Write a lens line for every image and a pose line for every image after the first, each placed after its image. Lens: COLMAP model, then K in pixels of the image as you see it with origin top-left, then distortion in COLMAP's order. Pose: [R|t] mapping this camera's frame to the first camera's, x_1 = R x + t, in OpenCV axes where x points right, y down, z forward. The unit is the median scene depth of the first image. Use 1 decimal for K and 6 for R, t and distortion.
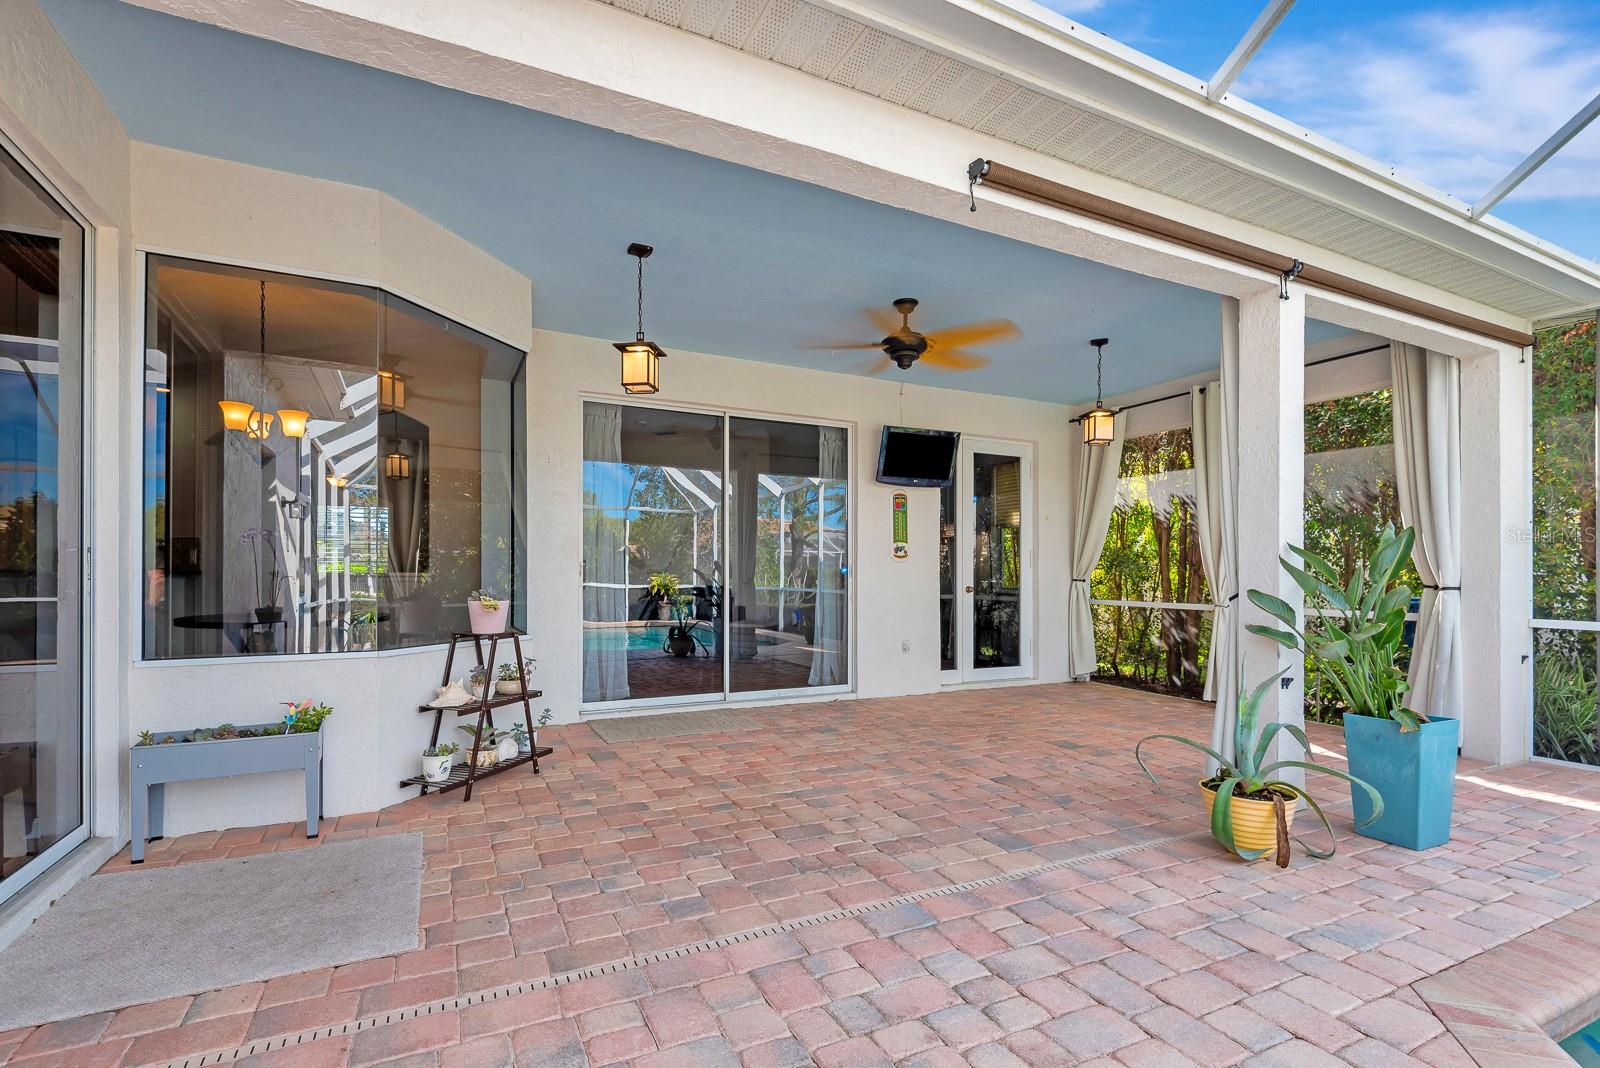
lens RADIAL K [[728.3, 0, 792.5], [0, 728.3, 570.9], [0, 0, 1]] dist [0.003221, 0.000289]
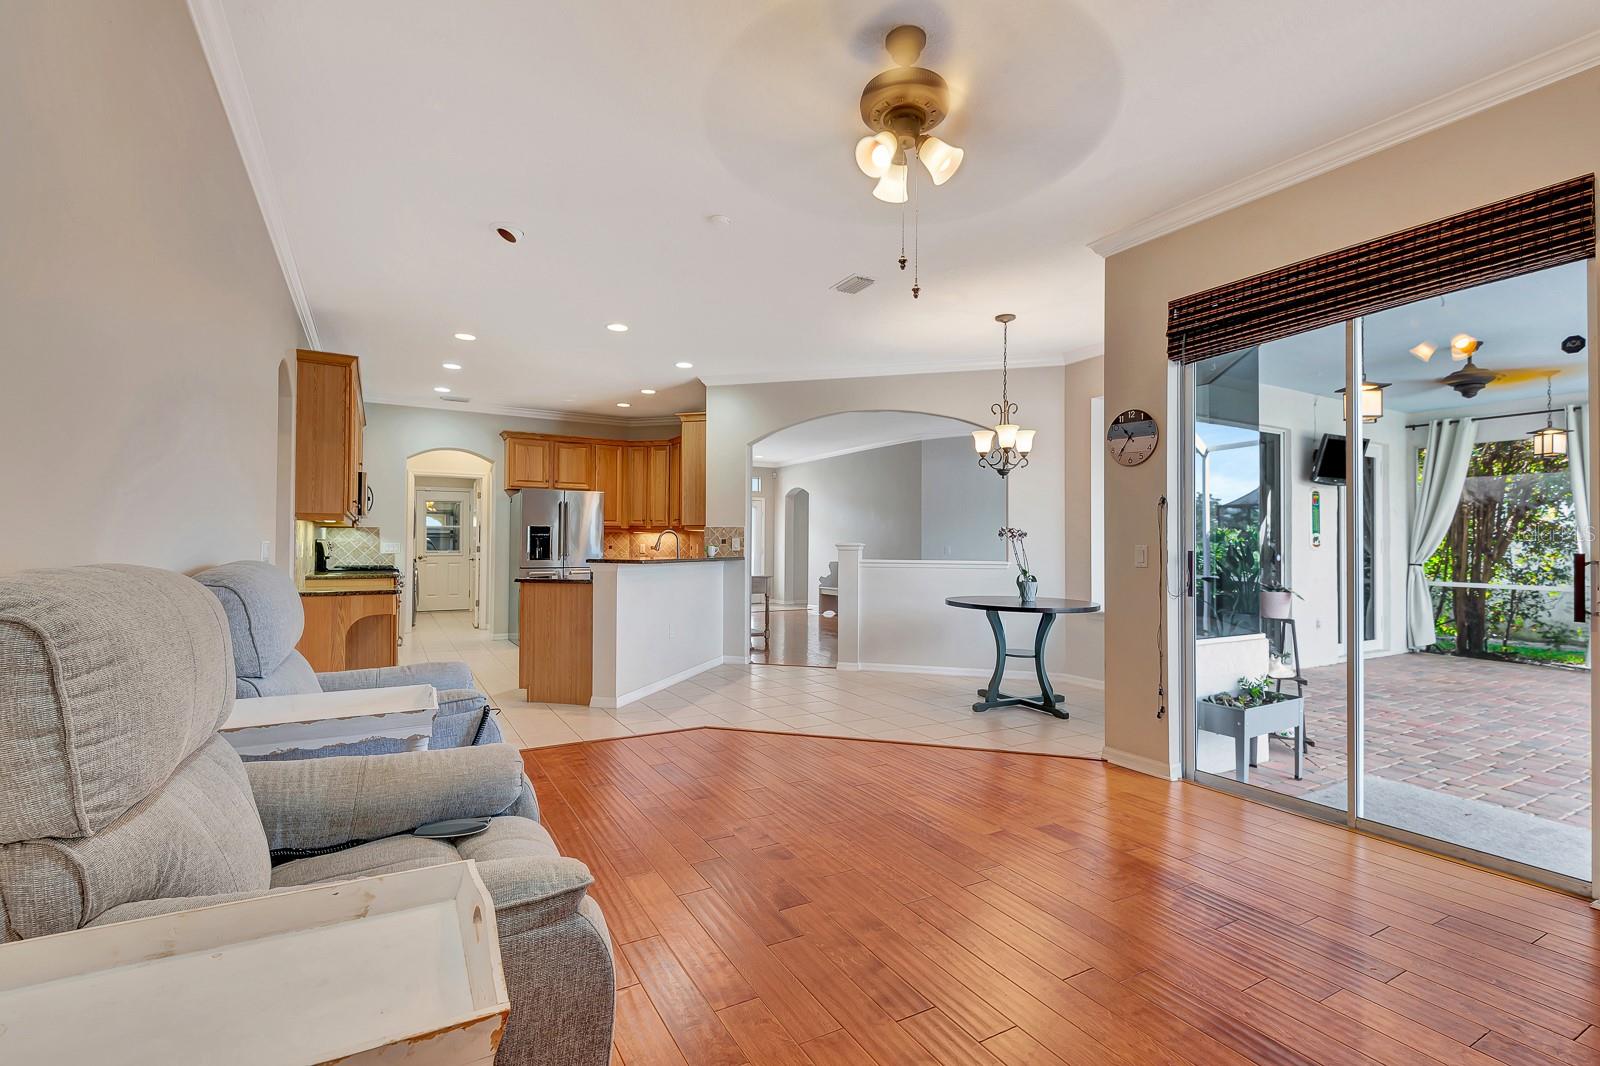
lens RADIAL K [[728.3, 0, 813.5], [0, 728.3, 530.4], [0, 0, 1]] dist [0.003221, 0.000289]
pose [[0.997600, 0.005632, 0.069008, -1.233981], [-0.004275, 0.999795, -0.019785, -0.028365], [-0.069105, 0.019443, 0.997420, -0.178251]]
